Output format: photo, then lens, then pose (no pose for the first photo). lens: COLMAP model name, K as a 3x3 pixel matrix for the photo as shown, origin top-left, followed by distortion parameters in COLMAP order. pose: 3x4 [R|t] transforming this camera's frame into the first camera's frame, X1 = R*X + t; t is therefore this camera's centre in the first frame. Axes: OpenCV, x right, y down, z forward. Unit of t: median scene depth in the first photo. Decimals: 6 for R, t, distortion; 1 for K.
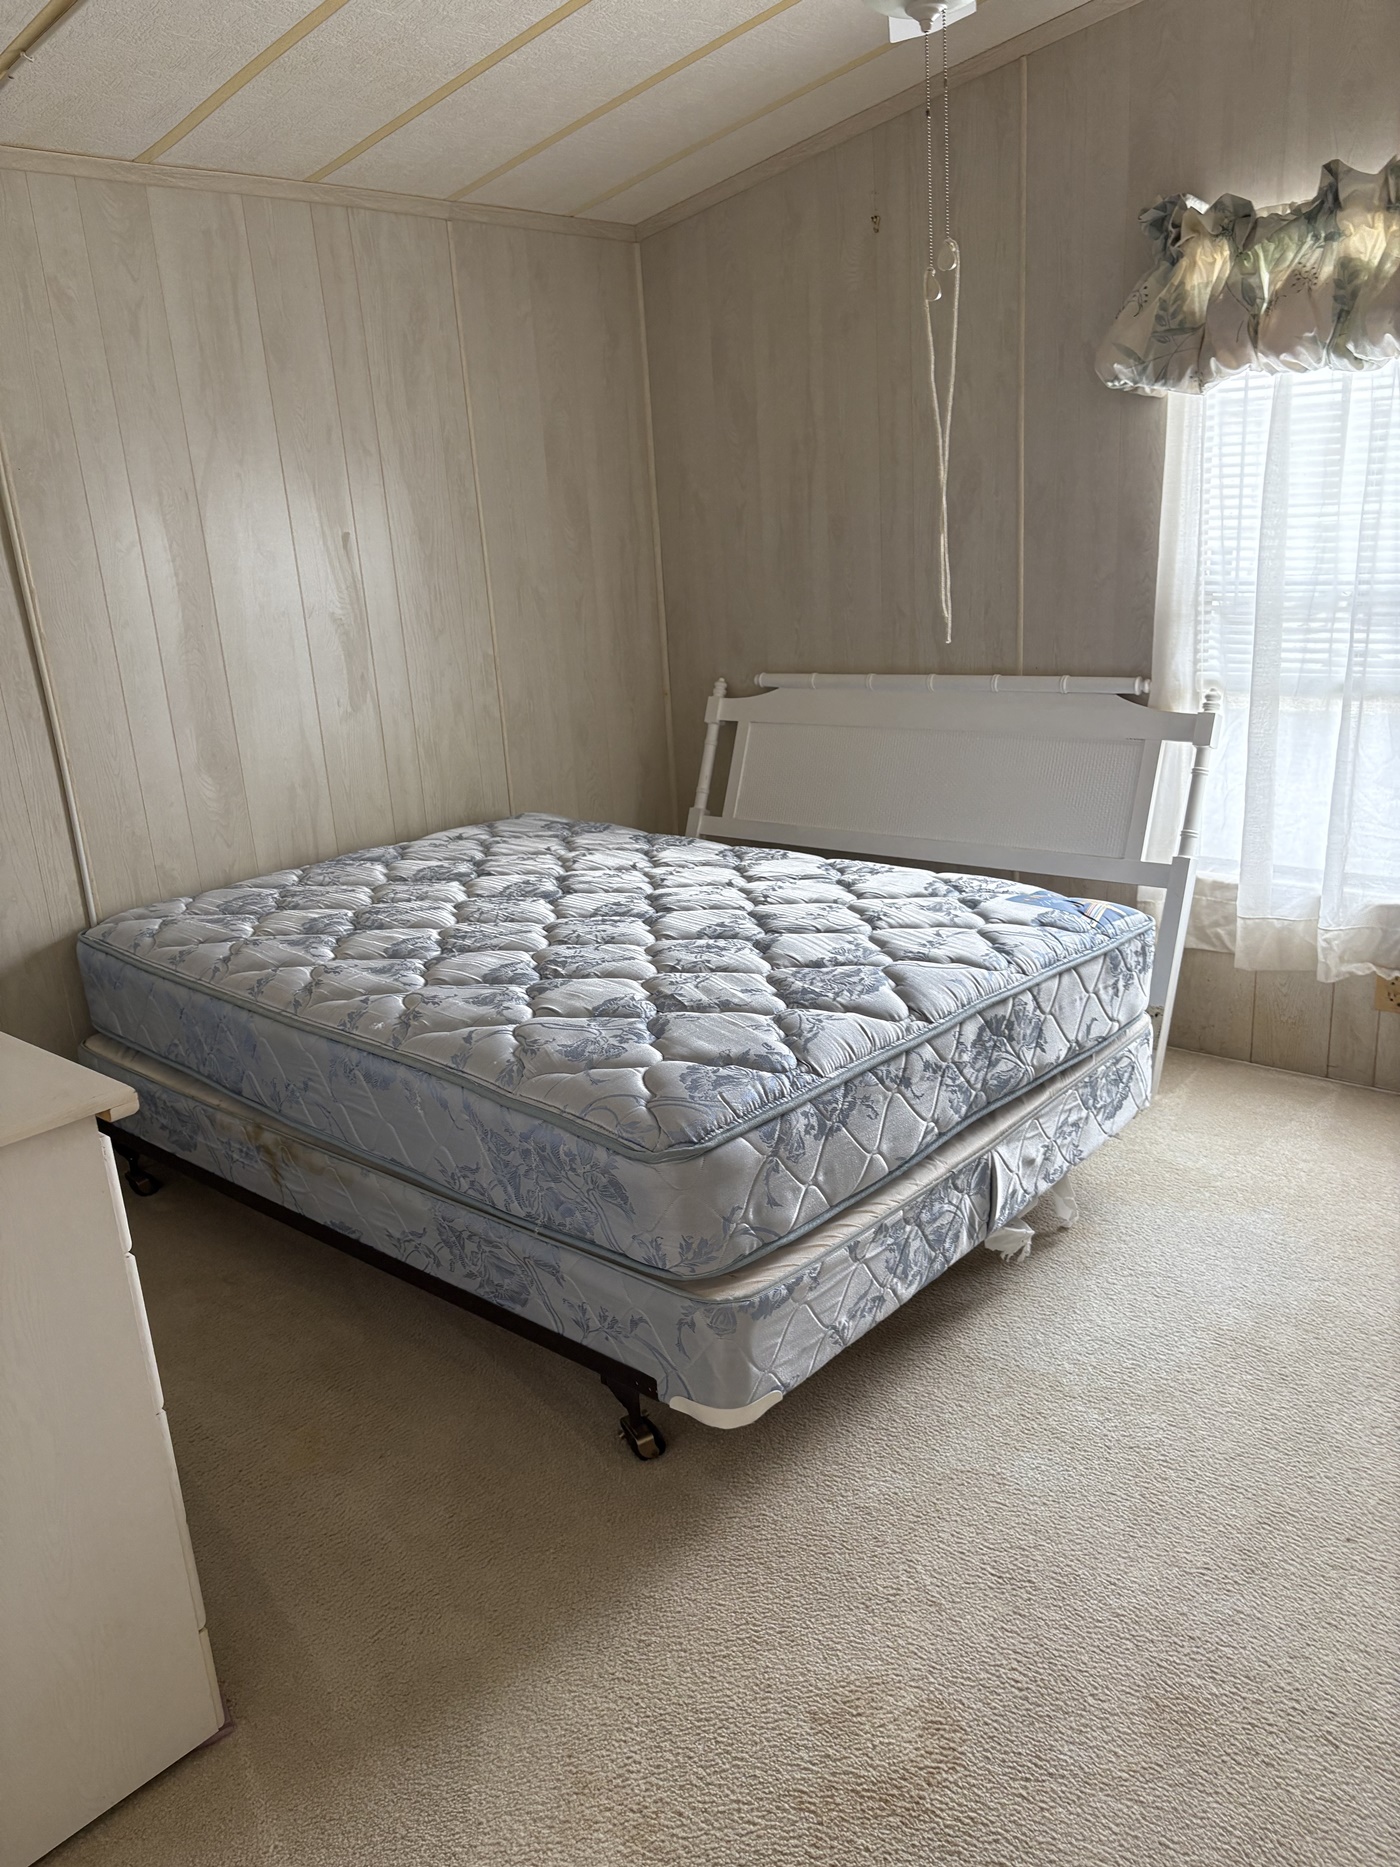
lens RADIAL K [[1427.2, 0, 698.1], [0, 1427.2, 948.0], [0, 0, 1]] dist [0.098800, -0.113284]
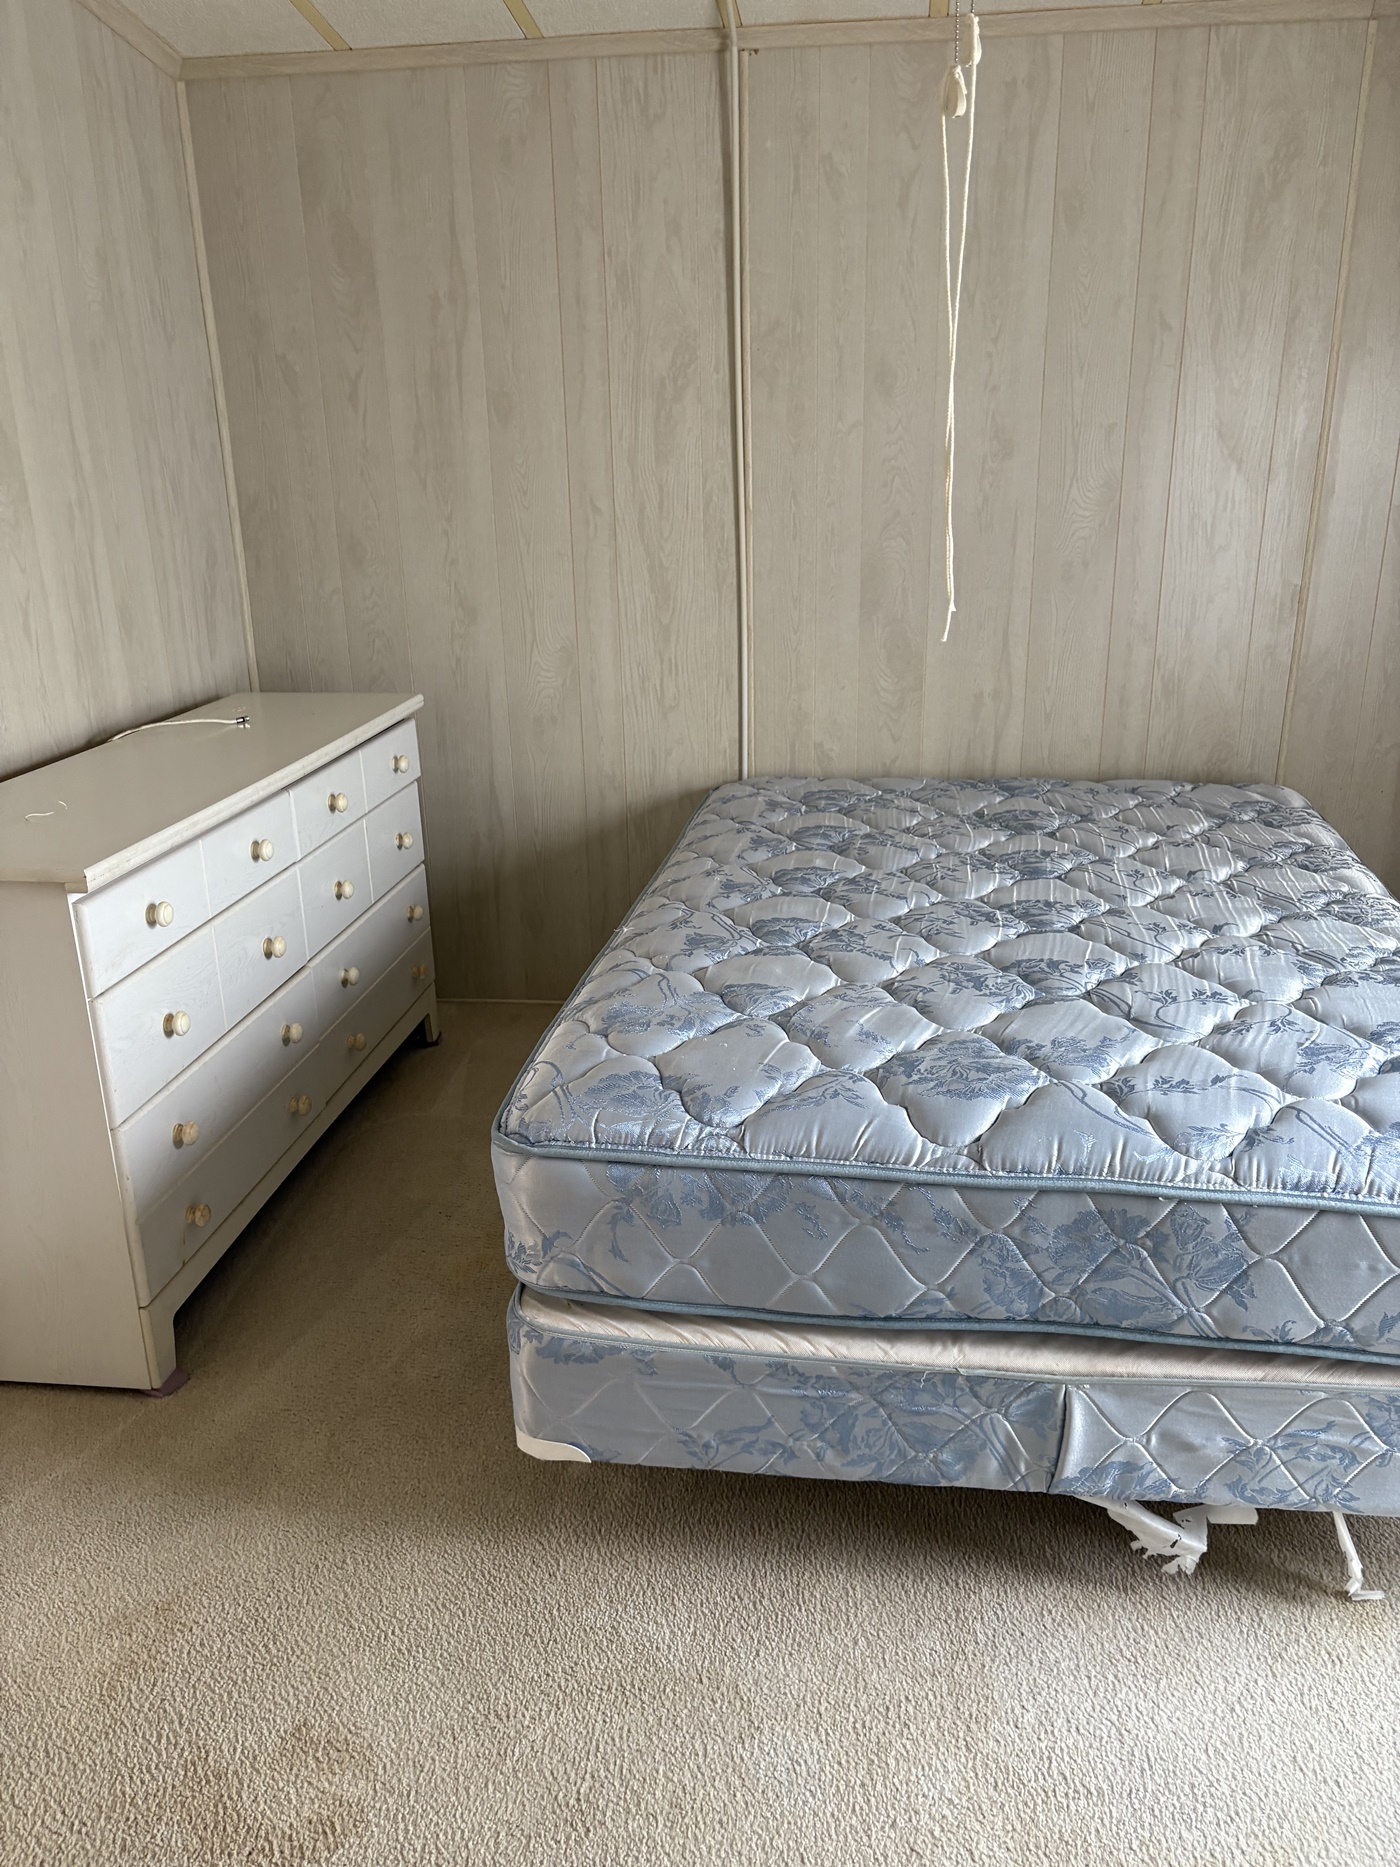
lens RADIAL K [[1411.3, 0, 699.9], [0, 1411.3, 959.6], [0, 0, 1]] dist [0.070575, -0.077971]
pose [[0.567296, 0.336193, -0.751764, 0.497655], [-0.262026, 0.939121, 0.222250, -0.142406], [0.780716, 0.070900, 0.620851, 0.380756]]
